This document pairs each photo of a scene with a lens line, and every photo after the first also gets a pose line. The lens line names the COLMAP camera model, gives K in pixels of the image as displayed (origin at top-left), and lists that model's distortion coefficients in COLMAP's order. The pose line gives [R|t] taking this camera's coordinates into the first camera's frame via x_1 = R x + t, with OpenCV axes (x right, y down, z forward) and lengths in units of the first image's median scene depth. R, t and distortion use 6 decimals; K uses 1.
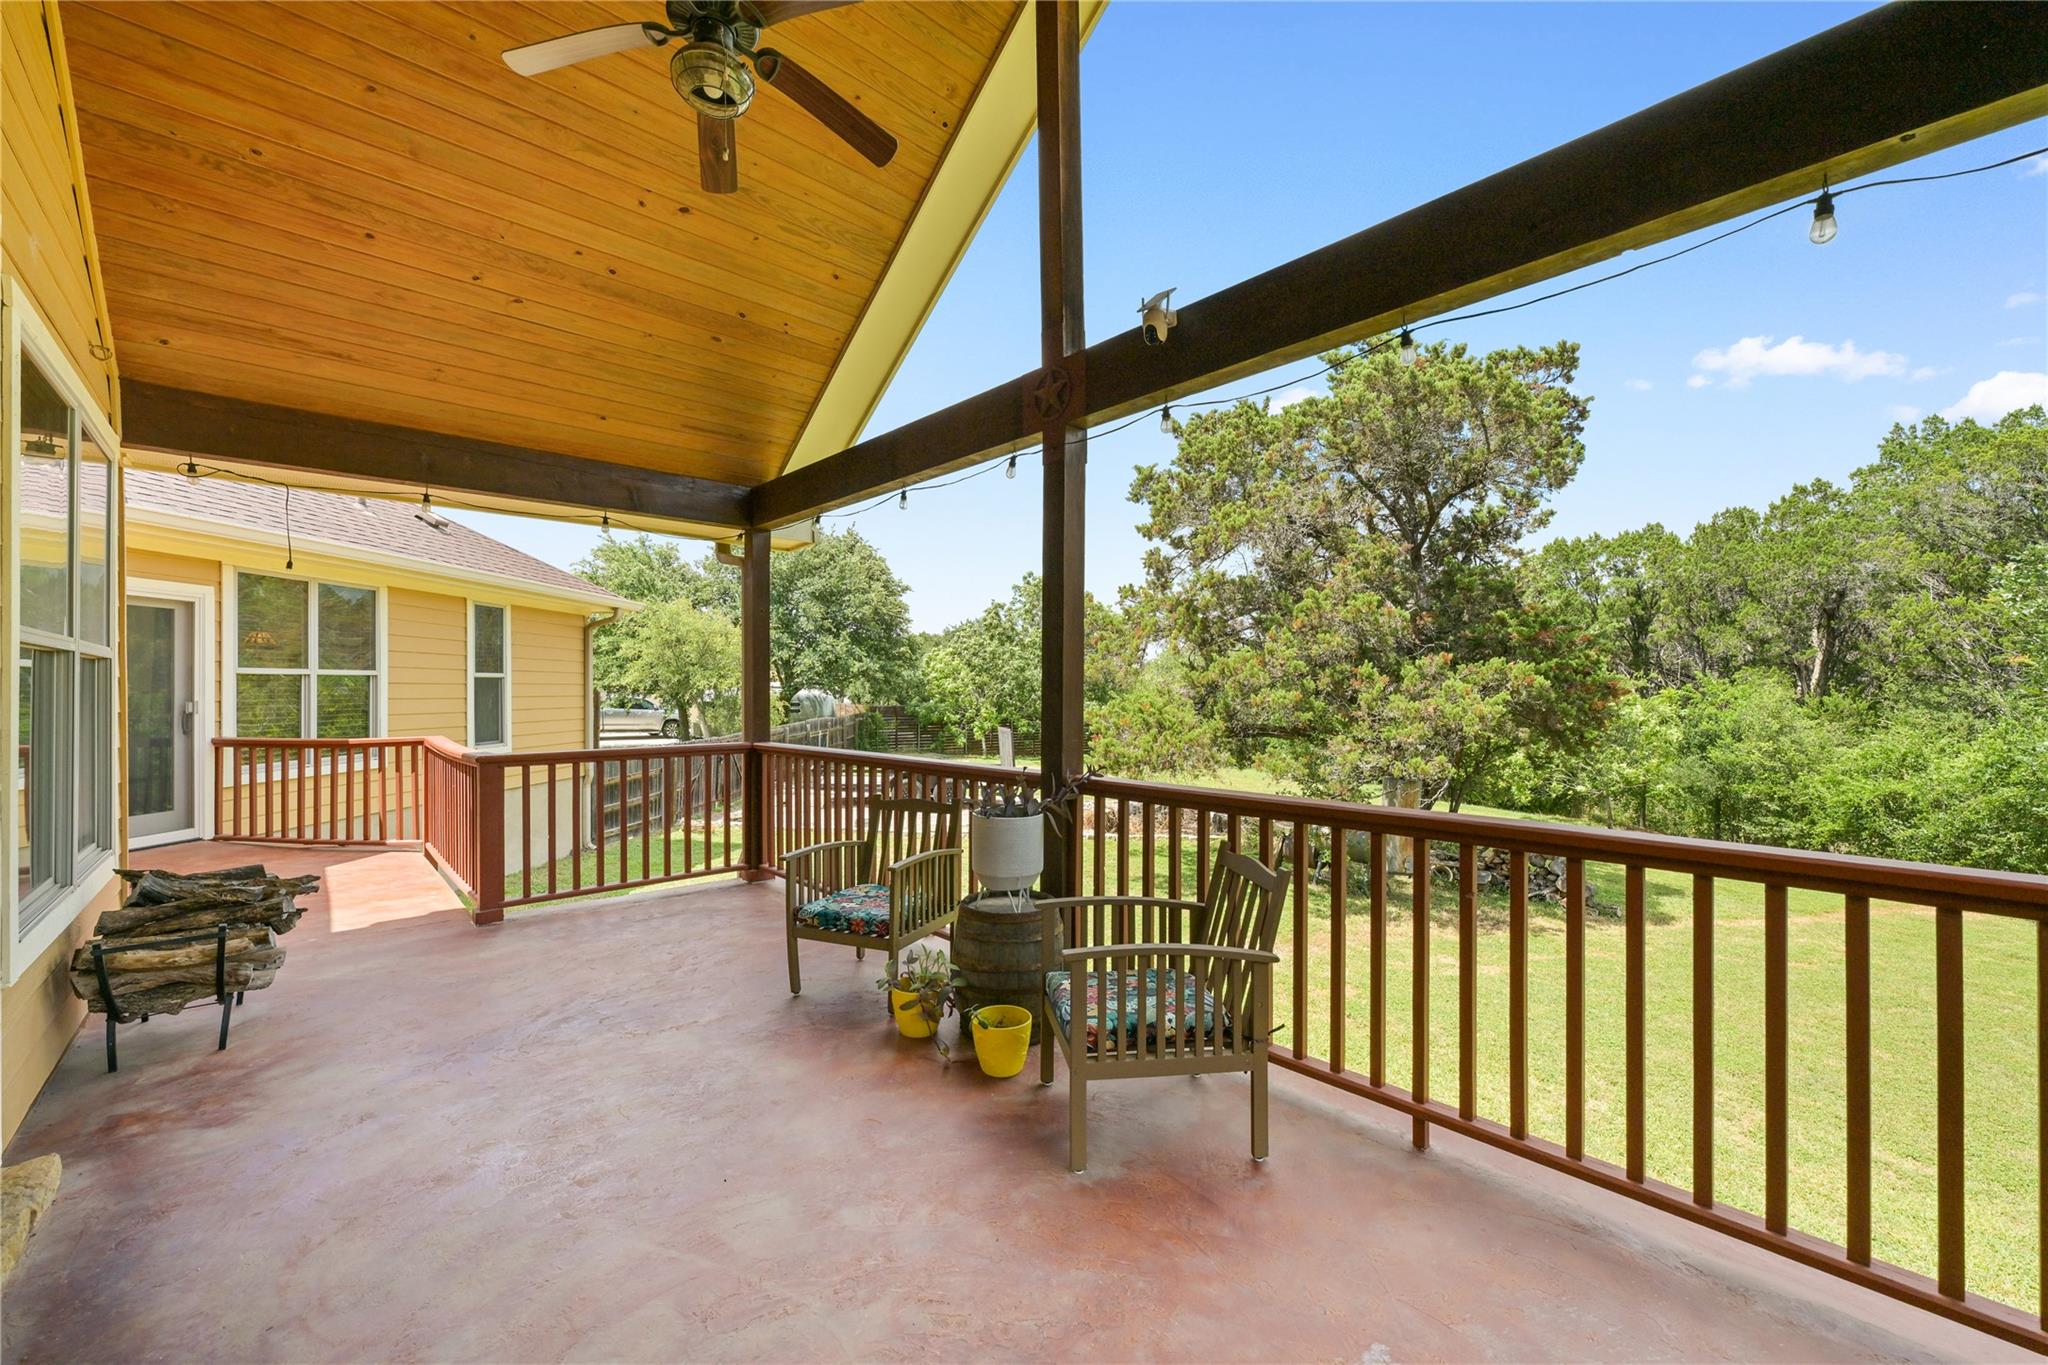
lens RADIAL K [[803.5, 0, 1024.3], [0, 803.5, 699.6], [0, 0, 1]] dist [0.000805, -0.000061]
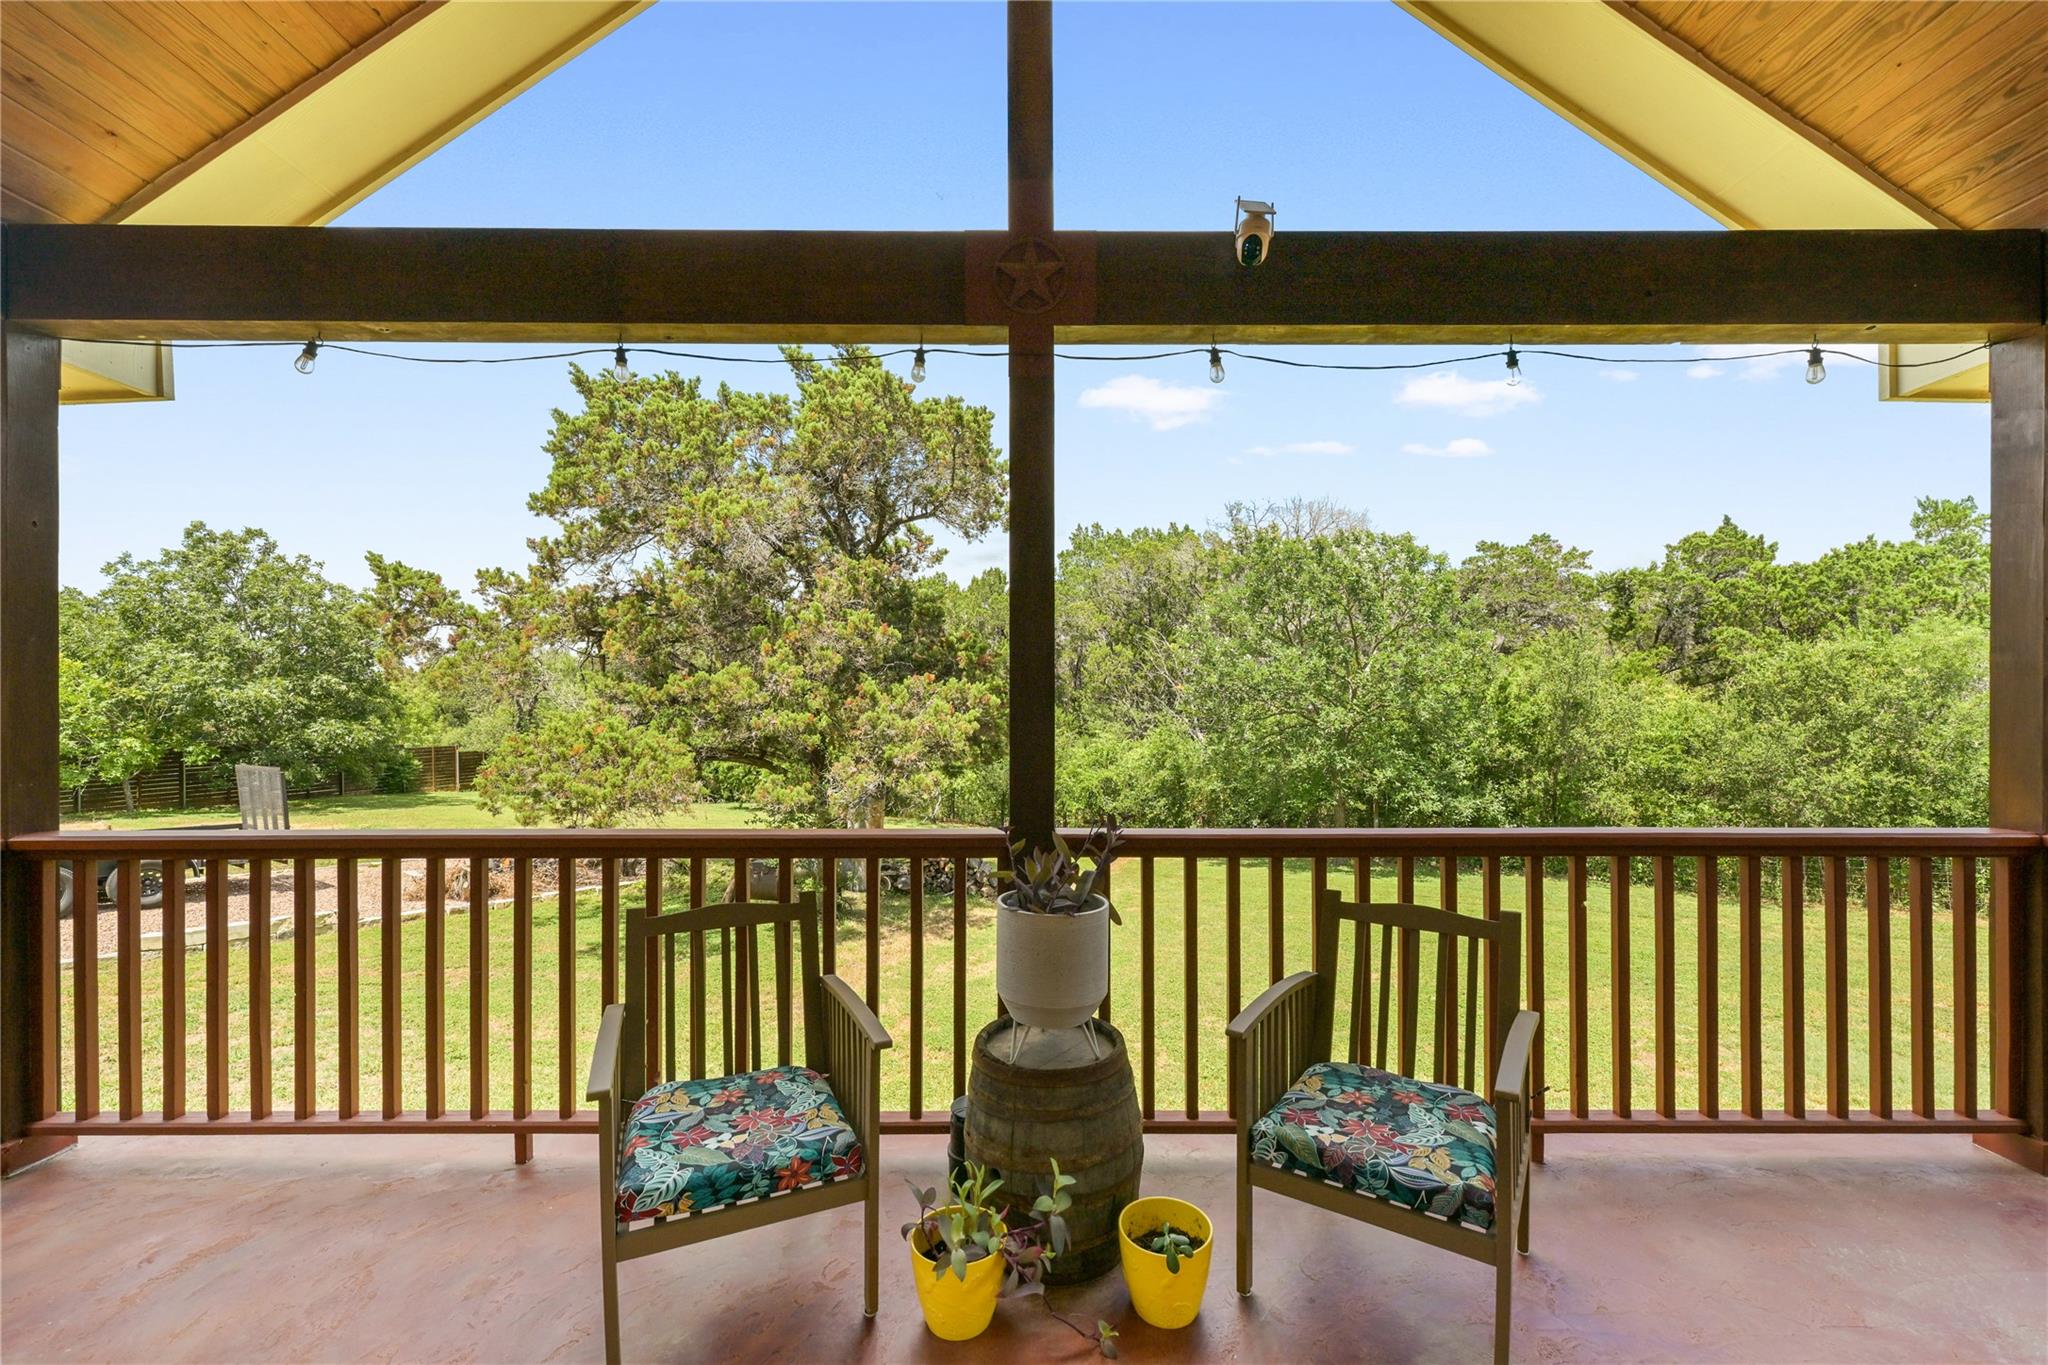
lens RADIAL K [[828.4, 0, 1034.2], [0, 828.4, 710.2], [0, 0, 1]] dist [0.001469, -0.000201]
pose [[0.672875, -0.000831, 0.739755, -0.251378], [0.009081, 0.999933, -0.007136, -0.003322], [-0.739700, 0.011520, 0.672838, 0.273968]]
